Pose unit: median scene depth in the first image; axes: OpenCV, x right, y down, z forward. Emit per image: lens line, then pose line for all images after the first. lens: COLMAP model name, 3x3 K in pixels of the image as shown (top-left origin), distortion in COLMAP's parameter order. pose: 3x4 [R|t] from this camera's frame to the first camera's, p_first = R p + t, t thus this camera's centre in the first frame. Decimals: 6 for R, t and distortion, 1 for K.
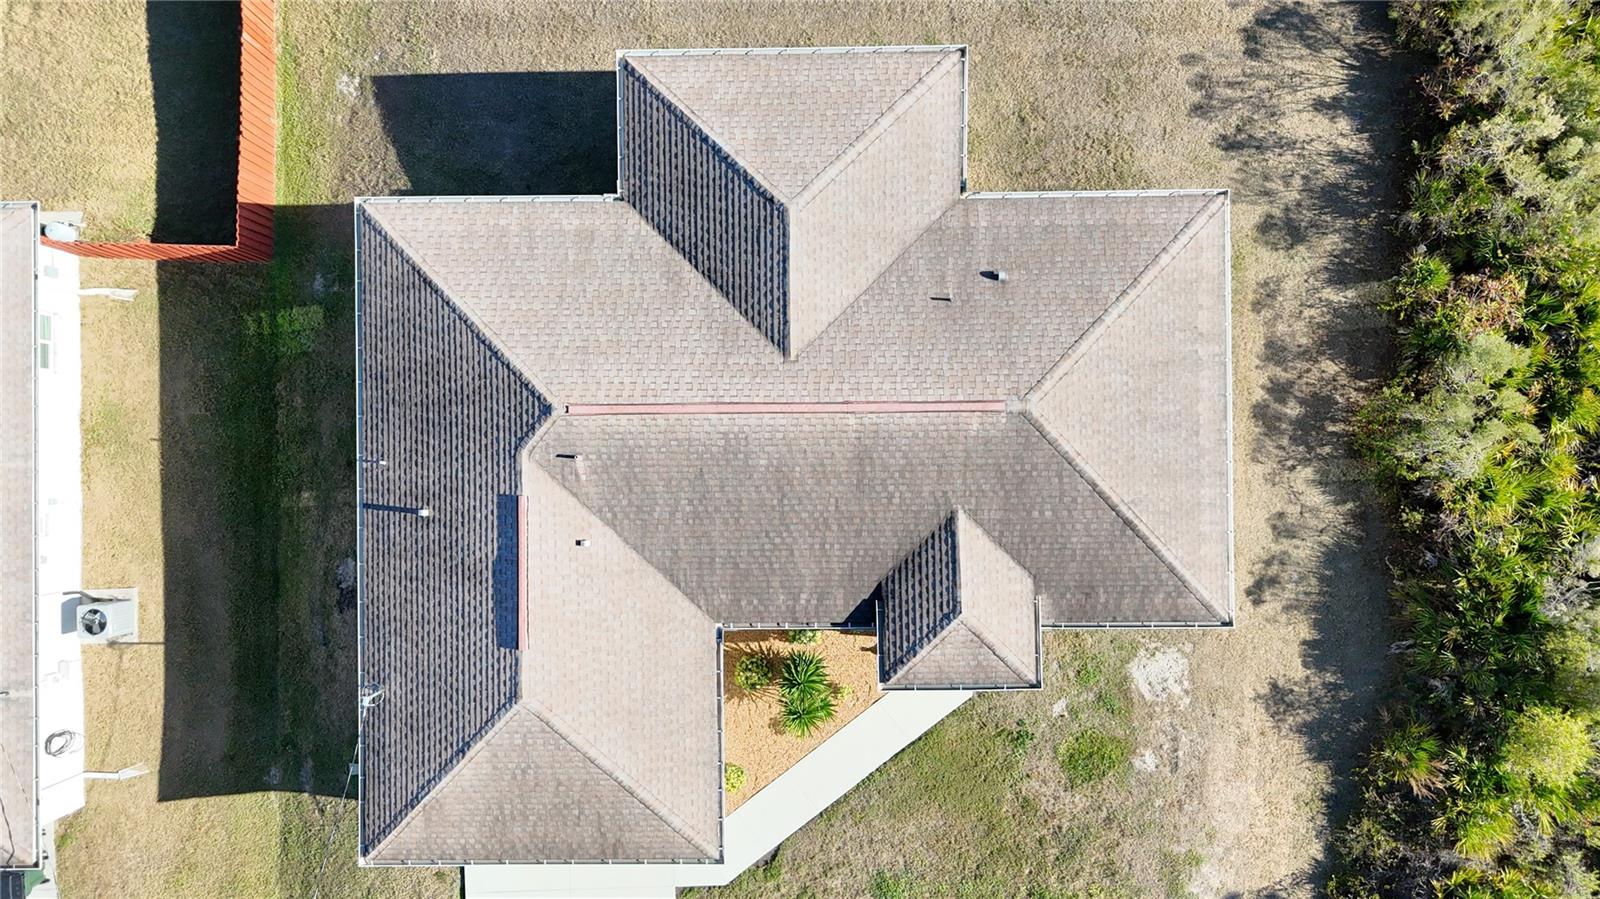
lens RADIAL K [[1185.9, 0, 803.7], [0, 1185.9, 449.4], [0, 0, 1]] dist [0.065352, -0.059080]
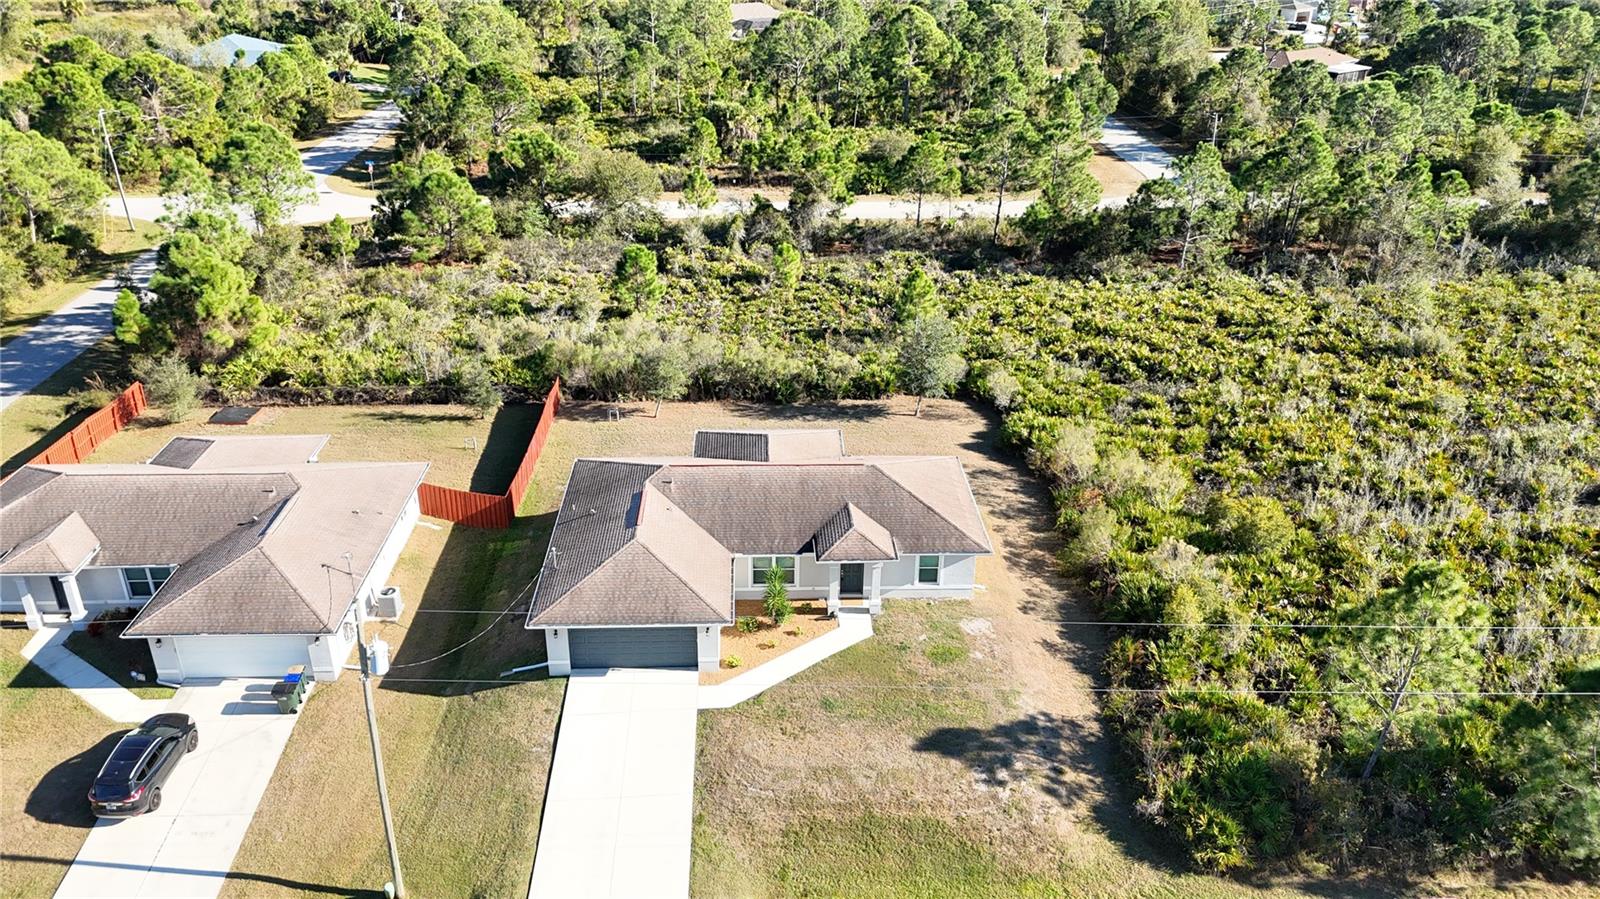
lens RADIAL K [[1185.9, 0, 794.4], [0, 1185.9, 445.5], [0, 0, 1]] dist [0.065352, -0.059080]
pose [[0.999420, 0.006557, 0.033407, -0.037535], [0.027248, 0.434240, -0.900385, 1.853075], [-0.020411, 0.900773, 0.433810, -0.003891]]
